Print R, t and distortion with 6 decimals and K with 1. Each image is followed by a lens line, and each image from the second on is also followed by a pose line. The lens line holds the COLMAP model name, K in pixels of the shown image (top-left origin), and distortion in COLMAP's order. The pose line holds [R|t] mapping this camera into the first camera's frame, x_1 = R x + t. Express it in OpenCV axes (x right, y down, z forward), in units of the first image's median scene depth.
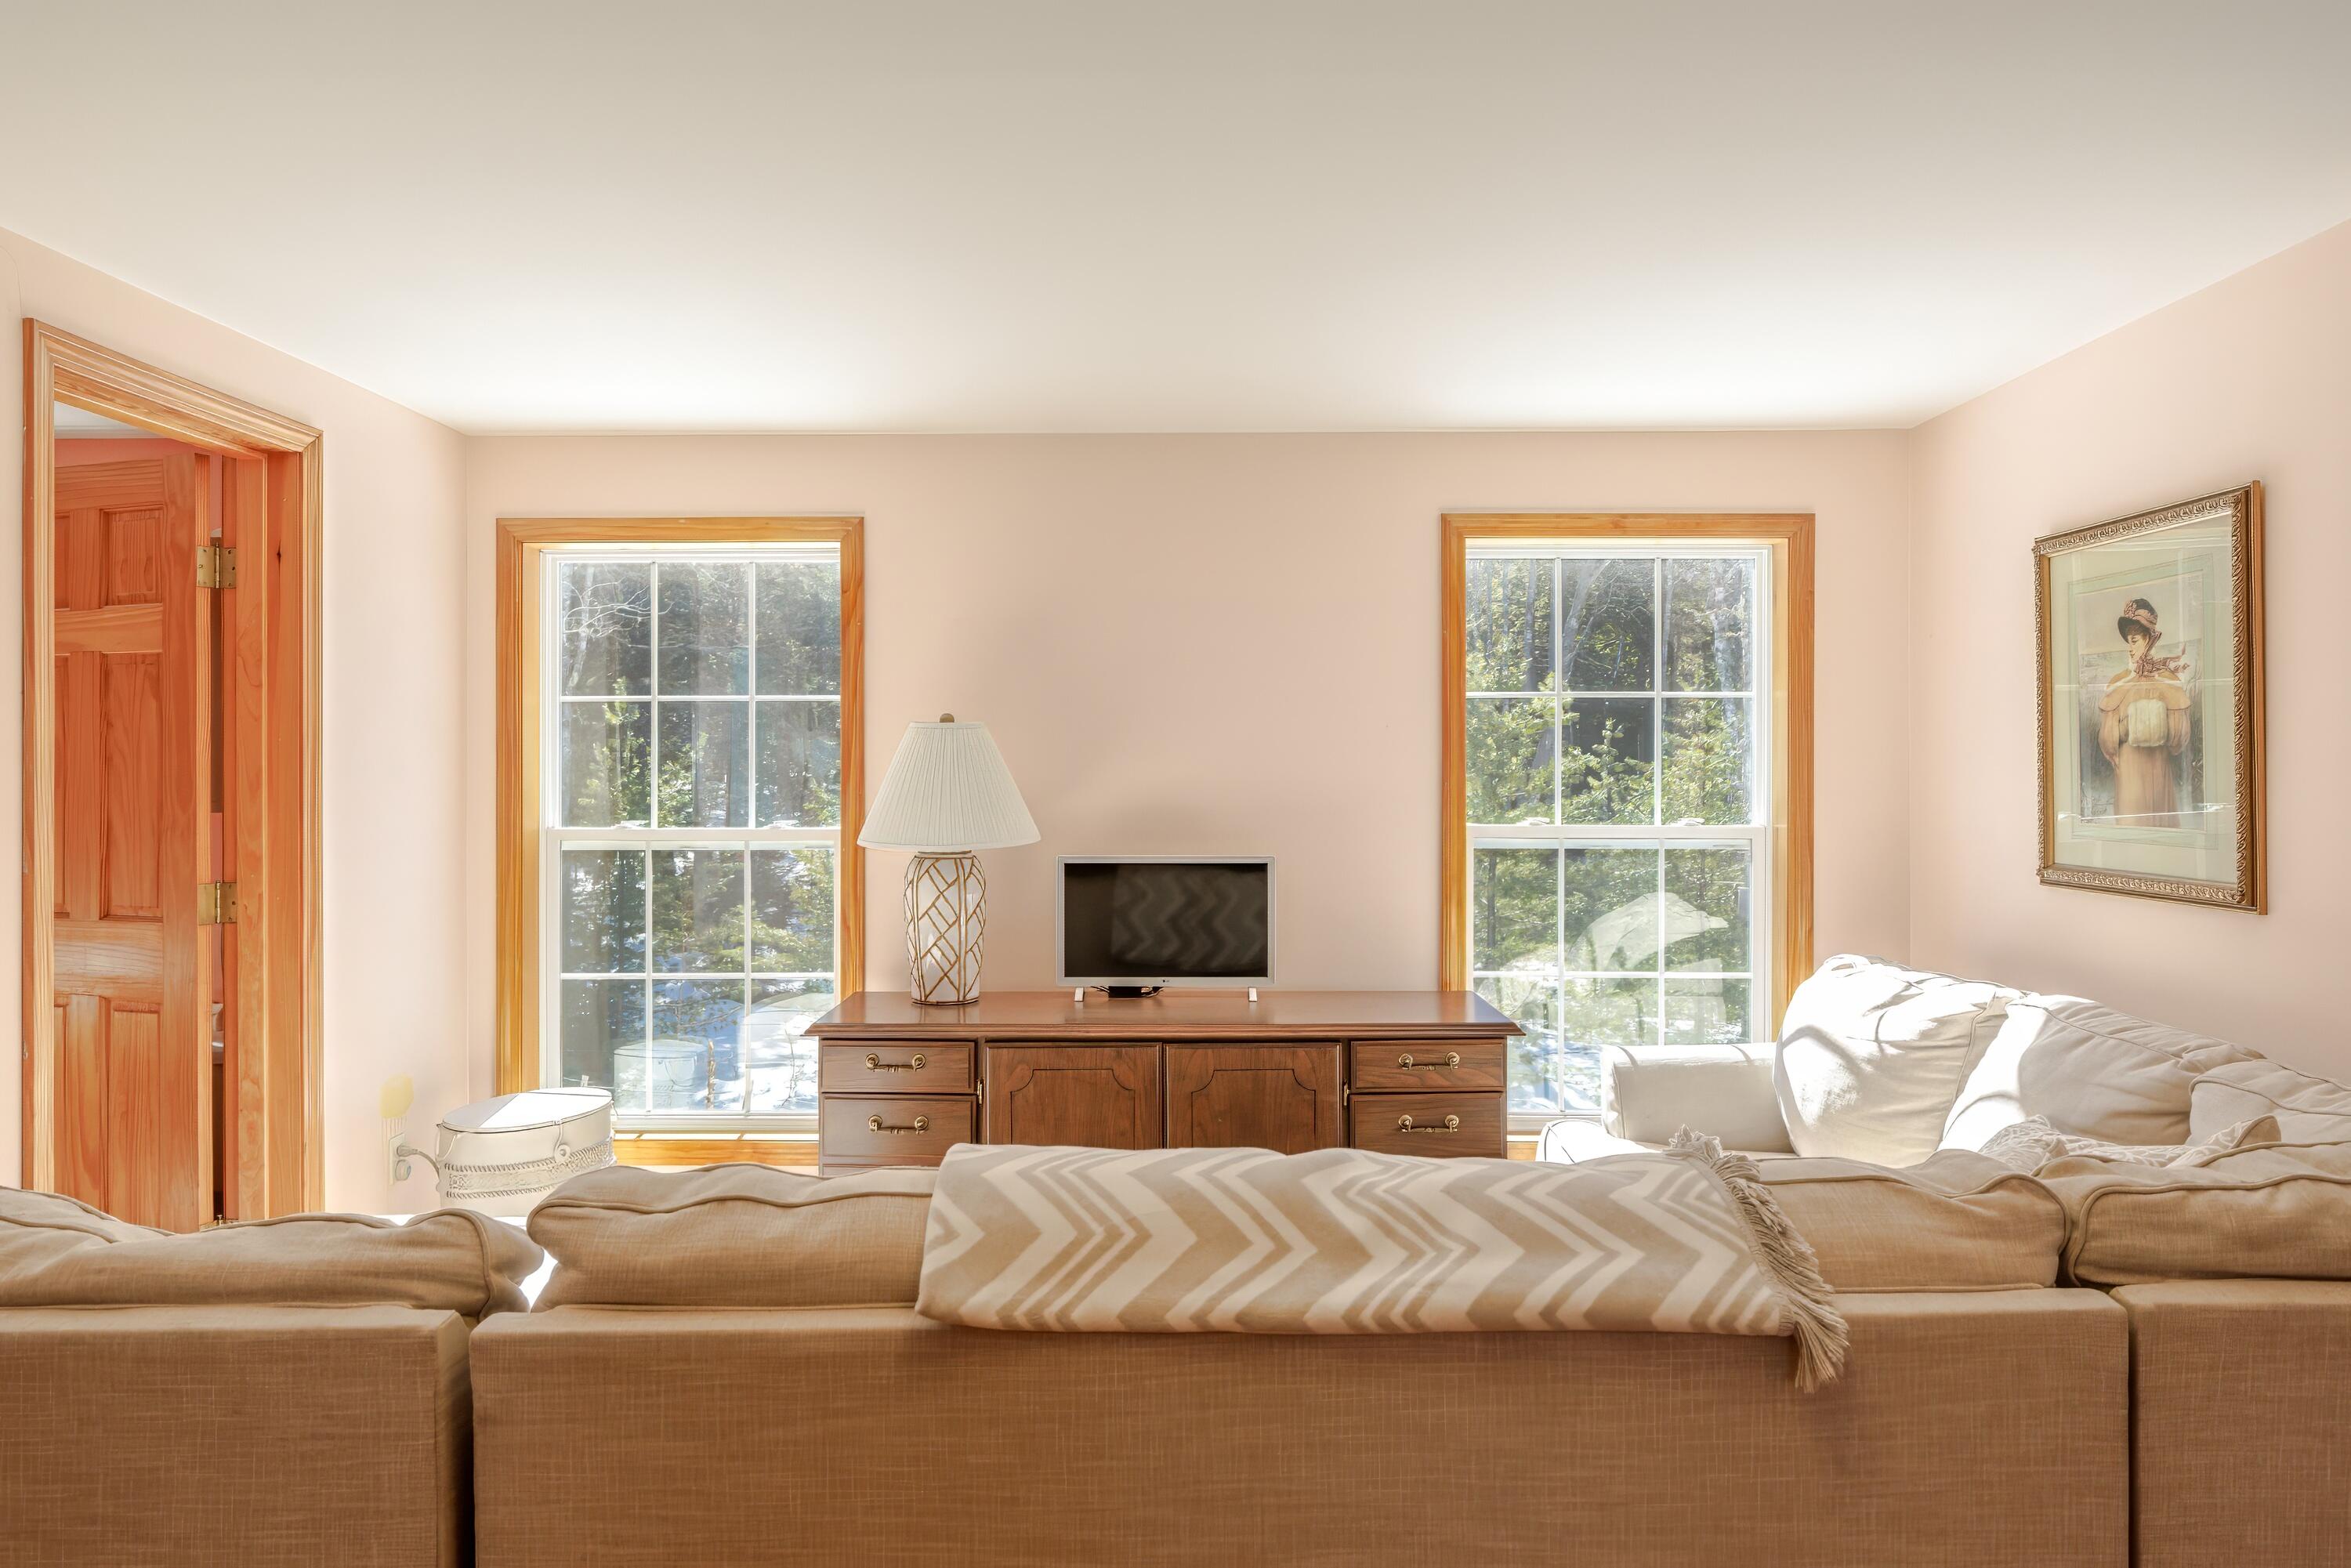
lens RADIAL K [[1500.6, 0, 1176.3], [0, 1500.6, 776.7], [0, 0, 1]] dist [-0.001182, -0.000264]
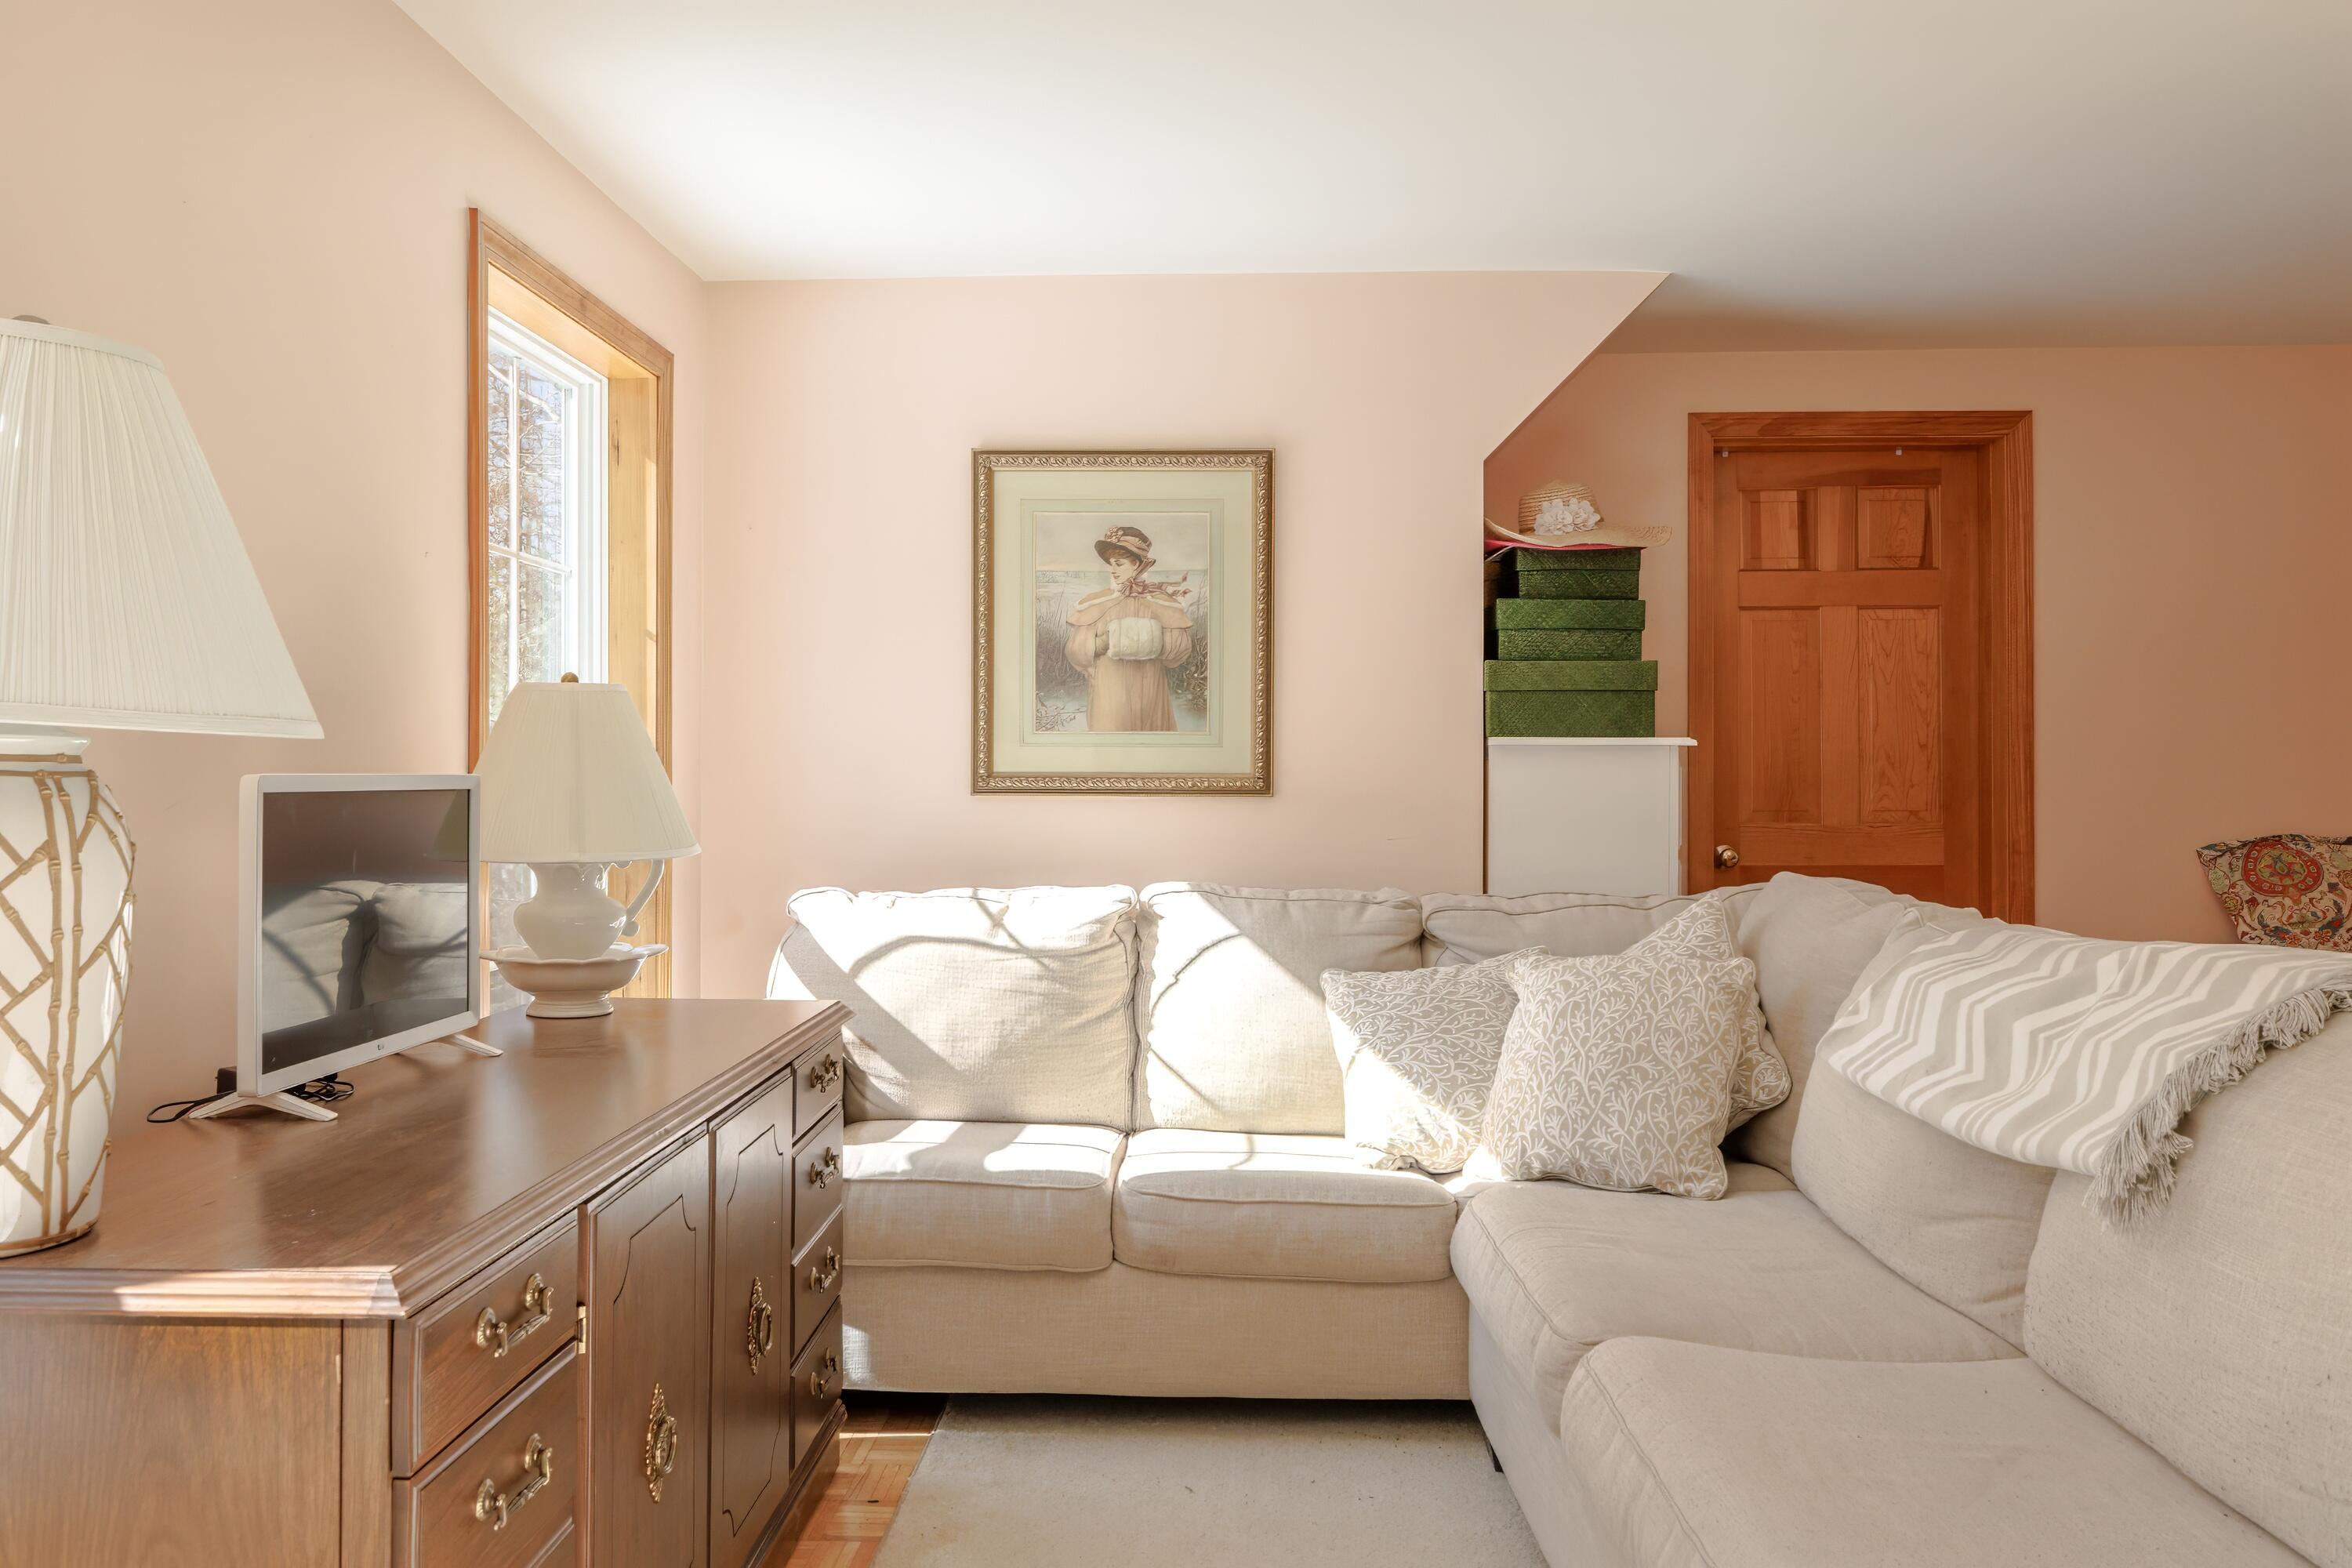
lens RADIAL K [[1800.8, 0, 1172.9], [0, 1800.8, 771.4], [0, 0, 1]] dist [-0.001022, 0.003104]
pose [[0.032966, 0.002605, 0.999453, -0.697072], [0.002598, 0.999993, -0.002692, 0.067163], [-0.999453, 0.002685, 0.032959, 0.927560]]
